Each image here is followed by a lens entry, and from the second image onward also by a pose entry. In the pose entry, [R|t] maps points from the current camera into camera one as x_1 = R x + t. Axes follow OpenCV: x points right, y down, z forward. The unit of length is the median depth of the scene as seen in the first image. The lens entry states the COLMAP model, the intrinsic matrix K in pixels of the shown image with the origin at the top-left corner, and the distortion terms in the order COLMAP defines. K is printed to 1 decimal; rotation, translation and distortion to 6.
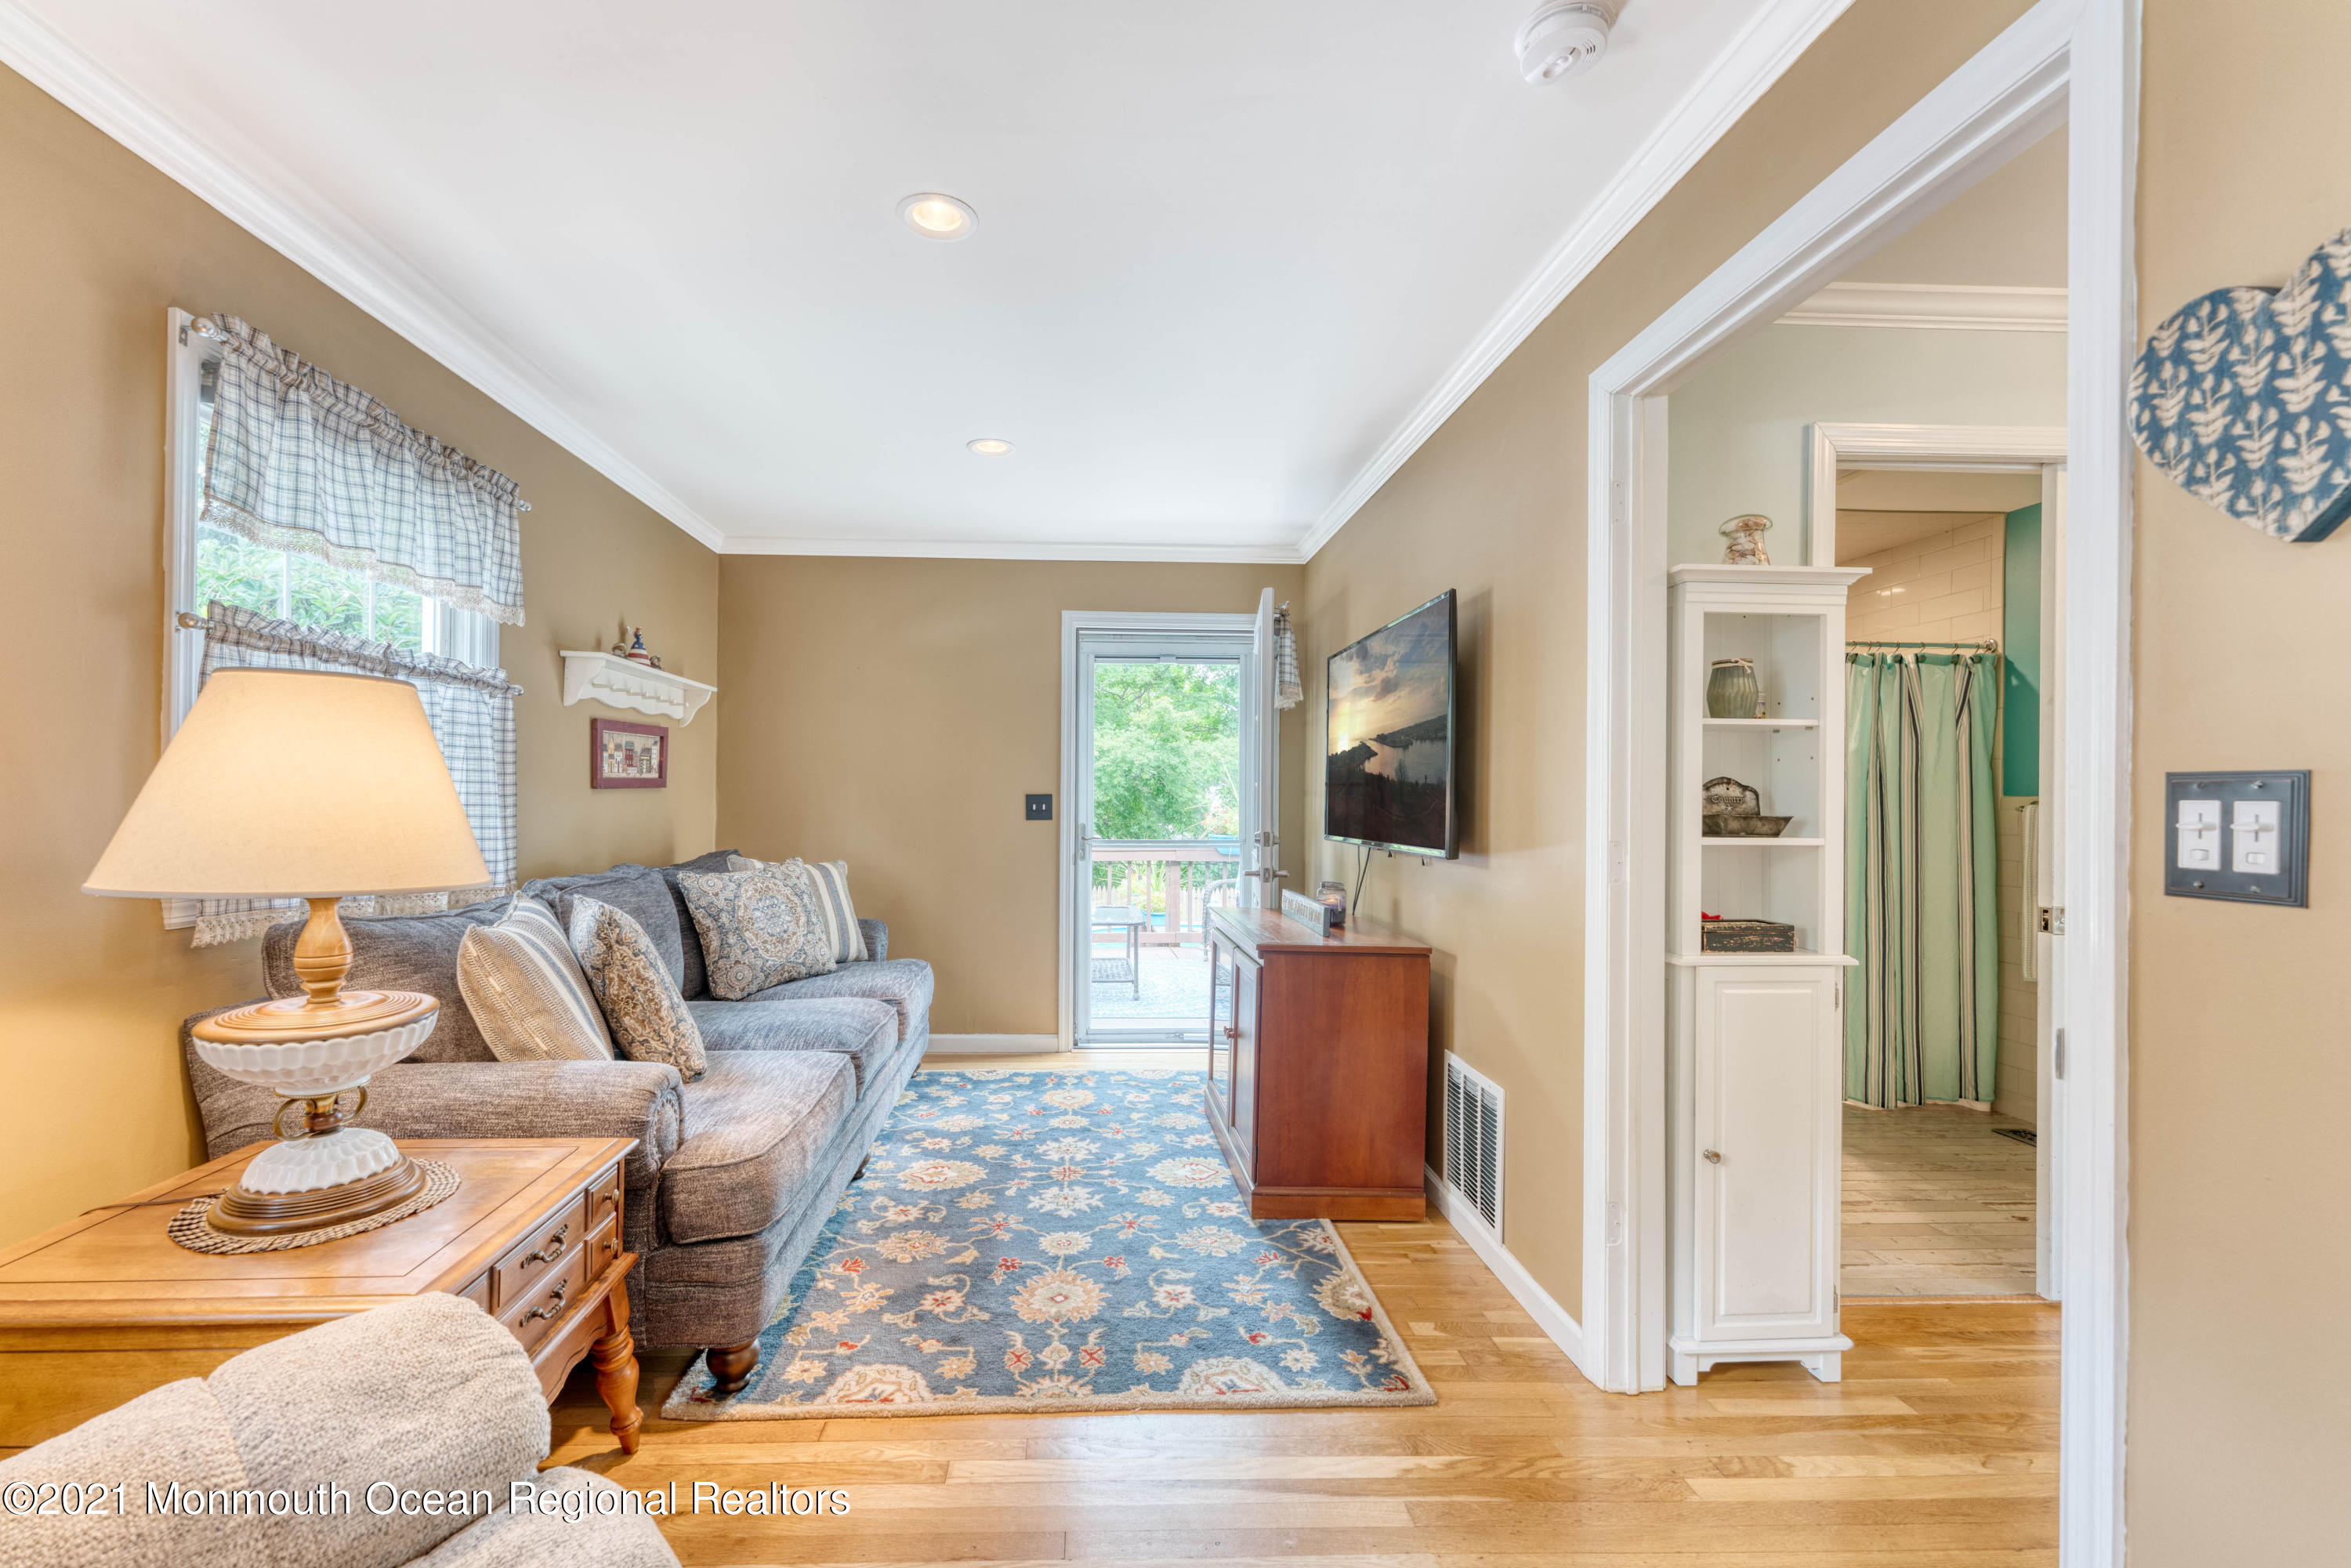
lens RADIAL K [[938.4, 0, 1146.3], [0, 938.4, 801.3], [0, 0, 1]] dist [-0.003214, -0.000312]
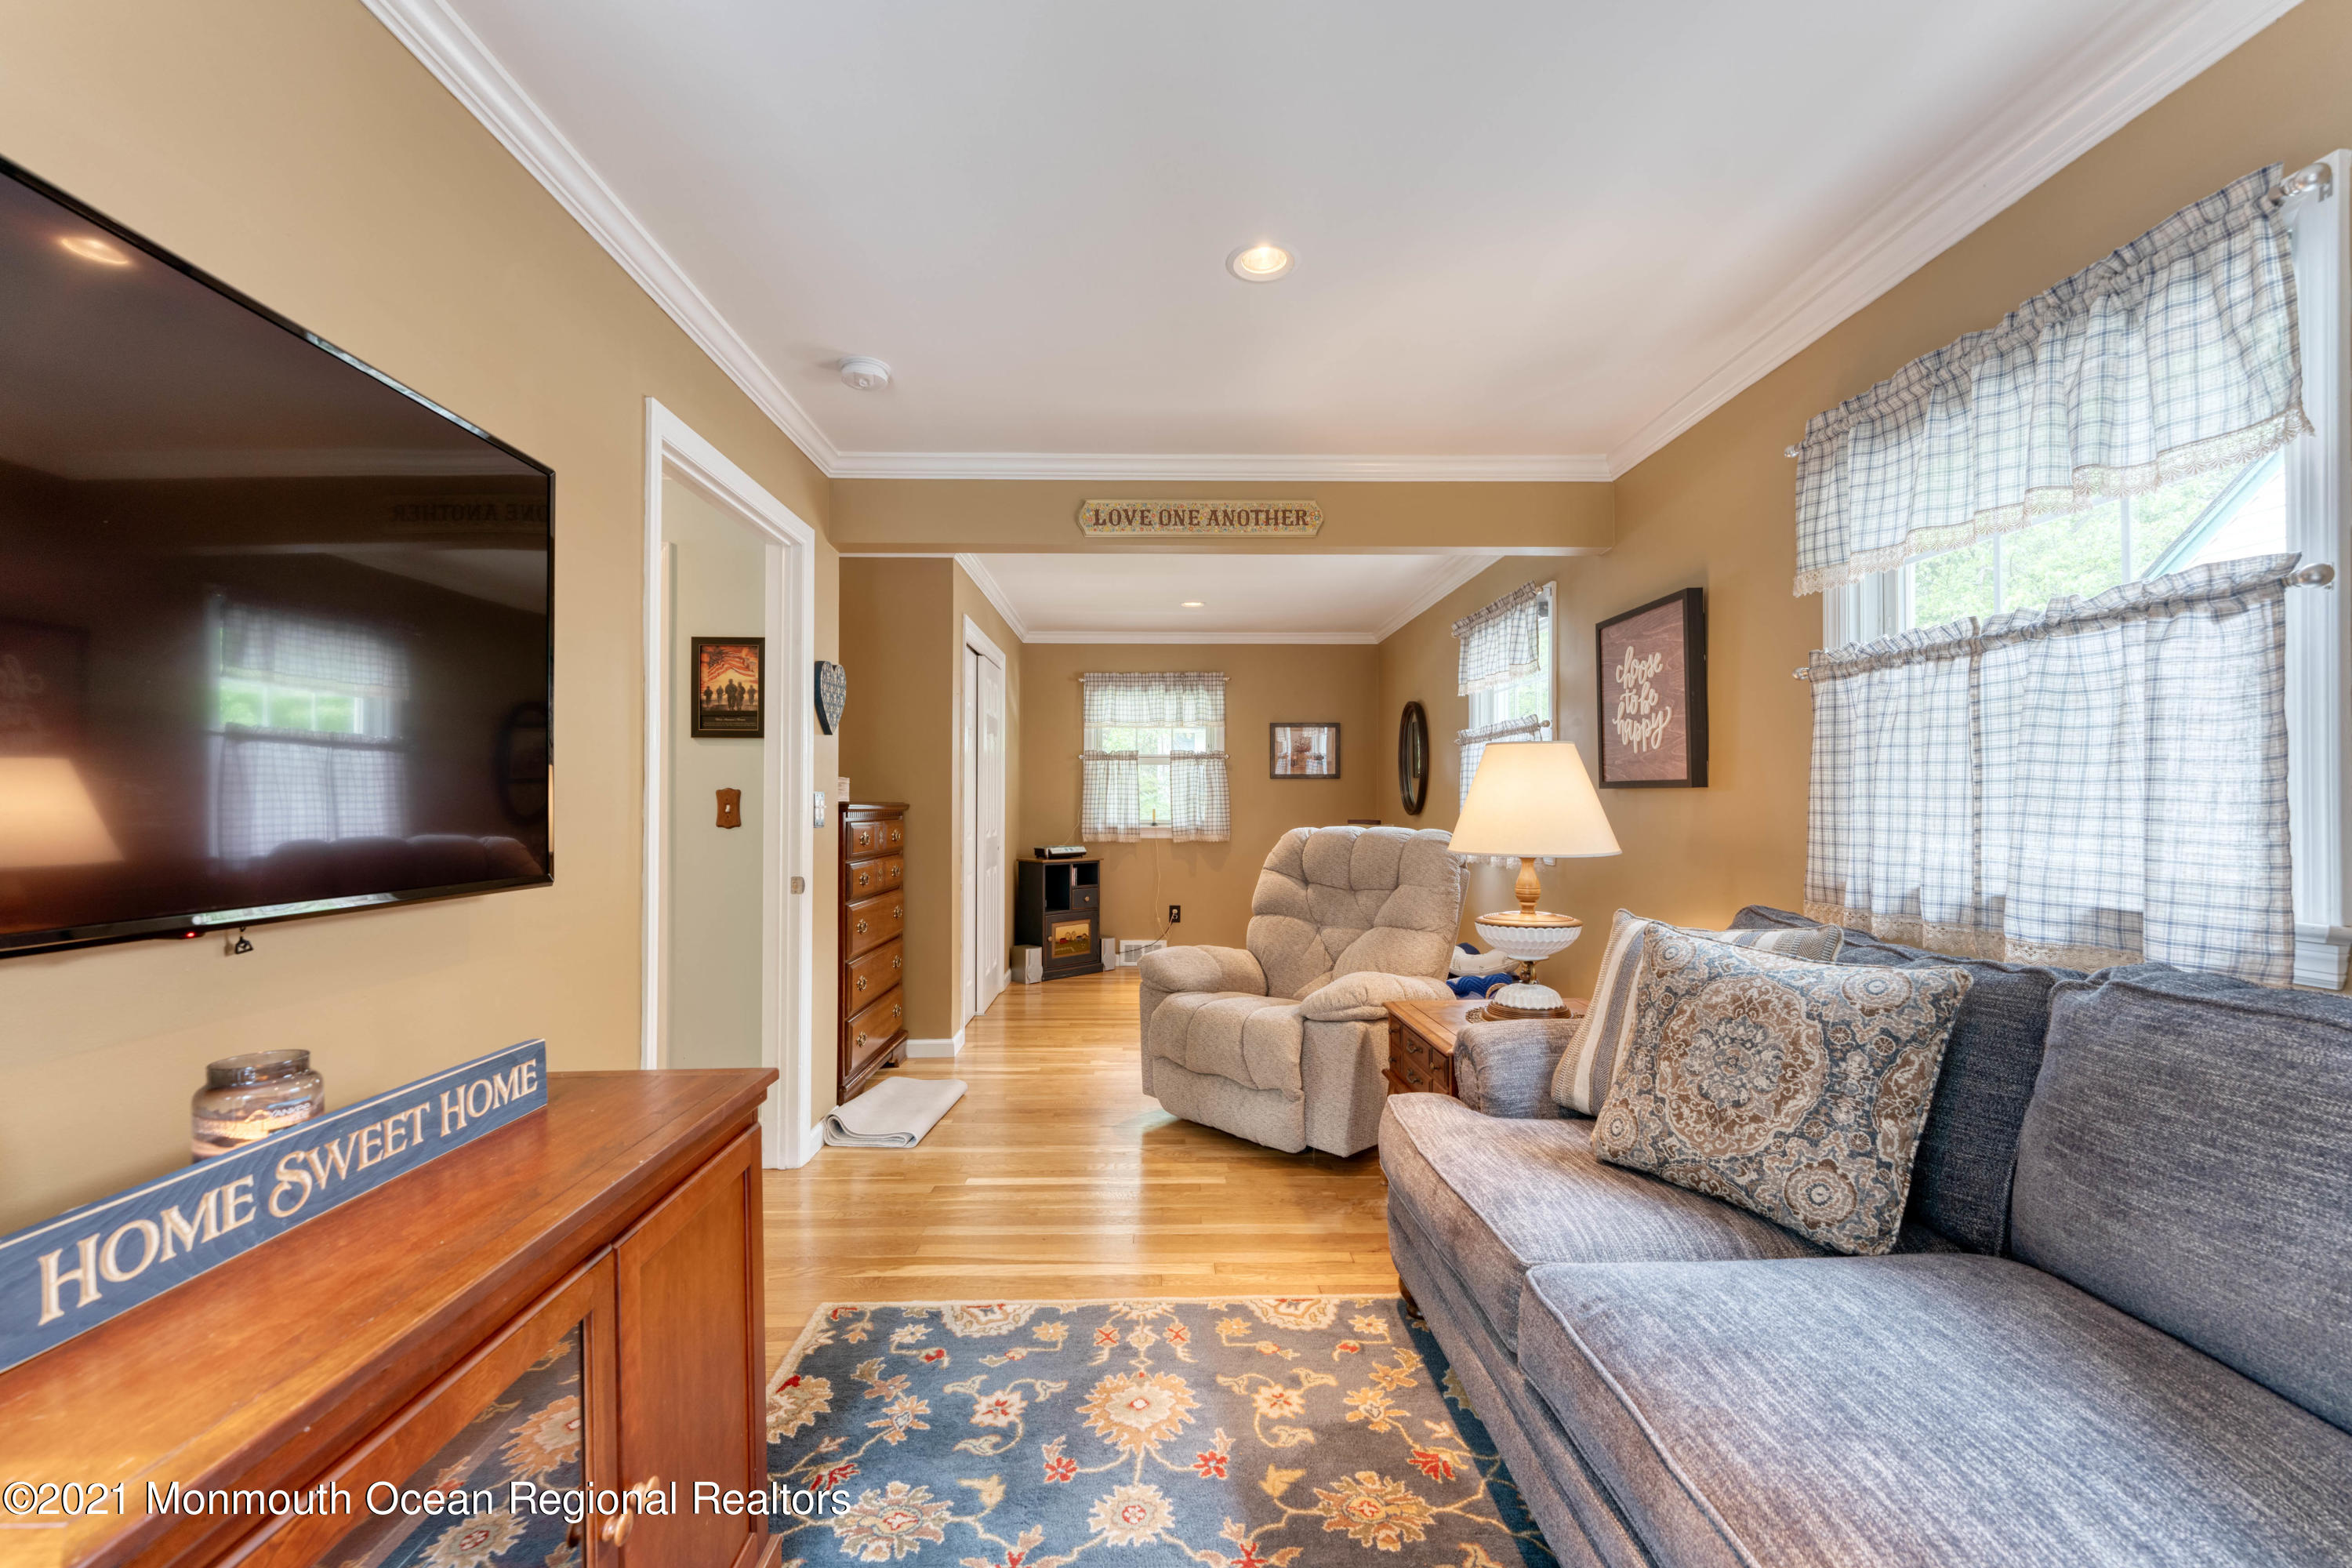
lens RADIAL K [[938.9, 0, 1146.8], [0, 938.9, 801.3], [0, 0, 1]] dist [-0.003214, -0.000312]
pose [[-0.997085, -0.009415, 0.075718, -0.165915], [-0.010109, 0.999910, -0.008790, 0.007443], [-0.075629, -0.009530, -0.997091, 1.932719]]
